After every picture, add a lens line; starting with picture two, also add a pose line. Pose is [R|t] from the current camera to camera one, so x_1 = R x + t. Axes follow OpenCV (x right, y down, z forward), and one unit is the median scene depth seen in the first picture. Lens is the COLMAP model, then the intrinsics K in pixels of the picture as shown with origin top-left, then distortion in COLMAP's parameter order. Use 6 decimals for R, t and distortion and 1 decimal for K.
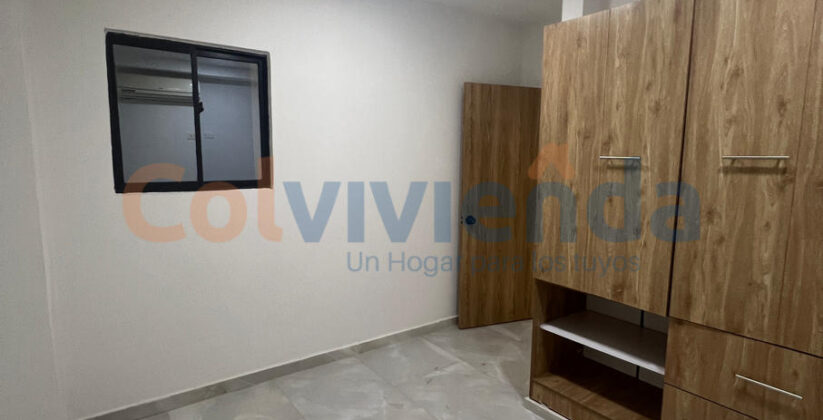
lens RADIAL K [[441.4, 0, 411.5], [0, 441.4, 210.0], [0, 0, 1]] dist [-0.000700, 0.000058]
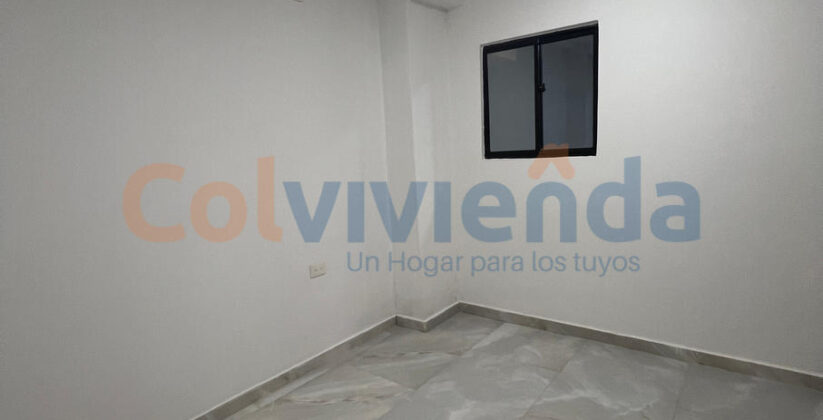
lens RADIAL K [[441.4, 0, 411.5], [0, 441.4, 210.0], [0, 0, 1]] dist [-0.000700, 0.000058]
pose [[0.279069, 0.125253, -0.952067, 0.591057], [-0.060532, 0.991780, 0.112734, -0.017506], [0.958361, 0.026170, 0.284356, 0.322730]]
